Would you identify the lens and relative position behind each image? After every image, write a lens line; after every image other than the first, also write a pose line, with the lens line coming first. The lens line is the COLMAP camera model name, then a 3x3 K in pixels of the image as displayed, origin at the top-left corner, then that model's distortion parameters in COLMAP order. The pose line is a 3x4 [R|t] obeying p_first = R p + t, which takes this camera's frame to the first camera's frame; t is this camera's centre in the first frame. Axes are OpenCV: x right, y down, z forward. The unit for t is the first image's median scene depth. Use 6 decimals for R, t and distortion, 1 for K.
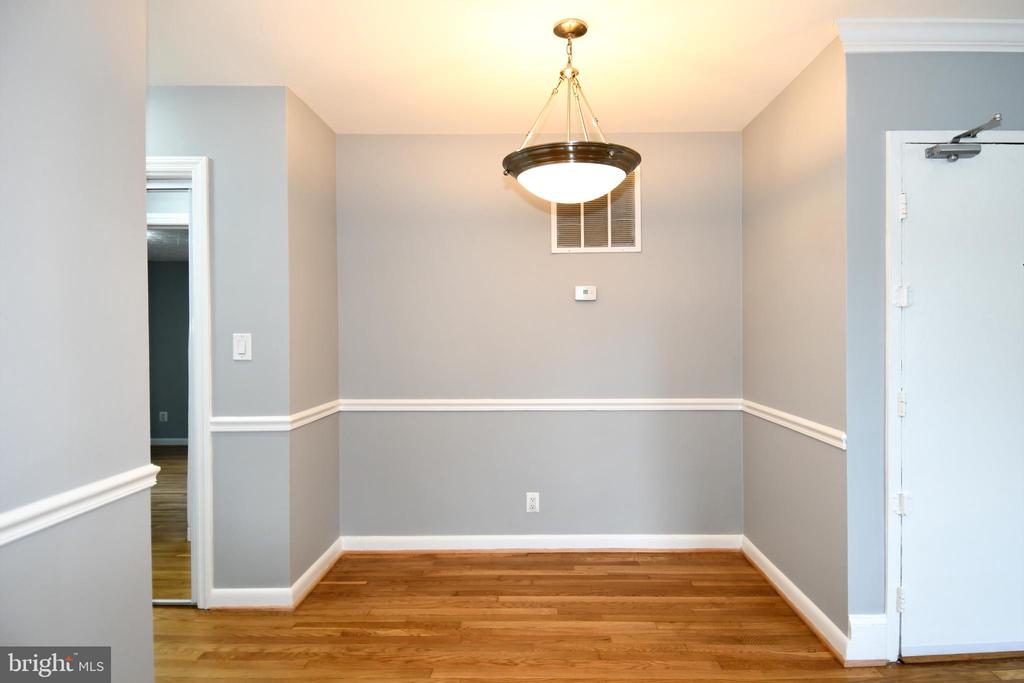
lens RADIAL K [[566.4, 0, 514.9], [0, 566.4, 333.3], [0, 0, 1]] dist [0.052344, -0.063597]
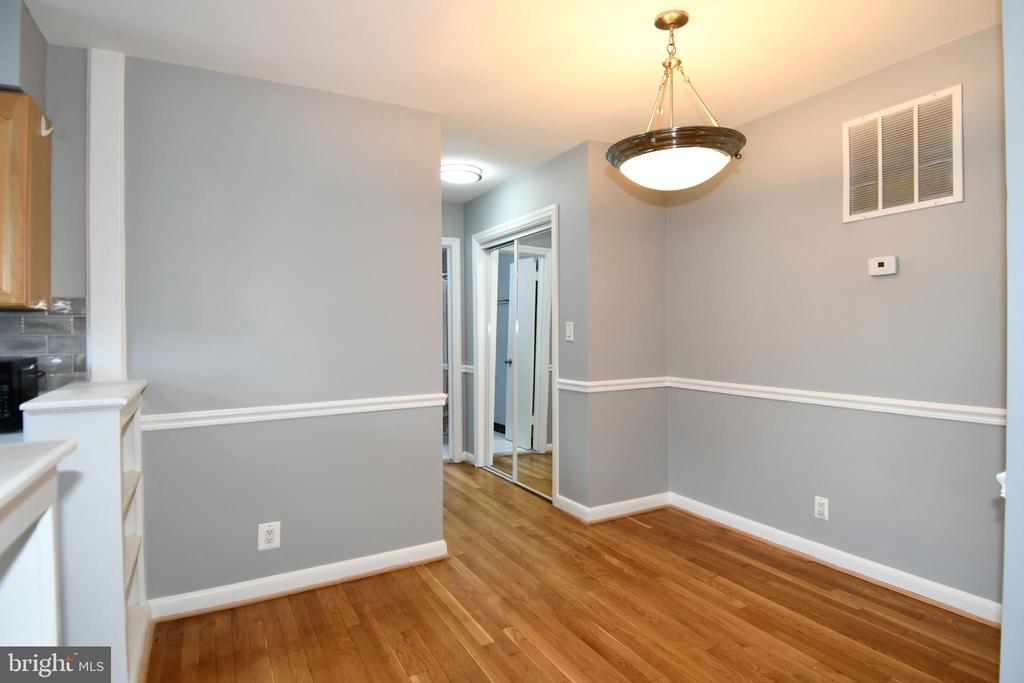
lens RADIAL K [[533.9, 0, 530.9], [0, 533.9, 328.4], [0, 0, 1]] dist [0.050033, -0.050514]
pose [[0.529648, -0.003494, -0.848211, 0.580980], [0.013377, 0.999902, 0.004235, 0.008350], [0.848112, -0.013590, 0.529642, 0.196841]]
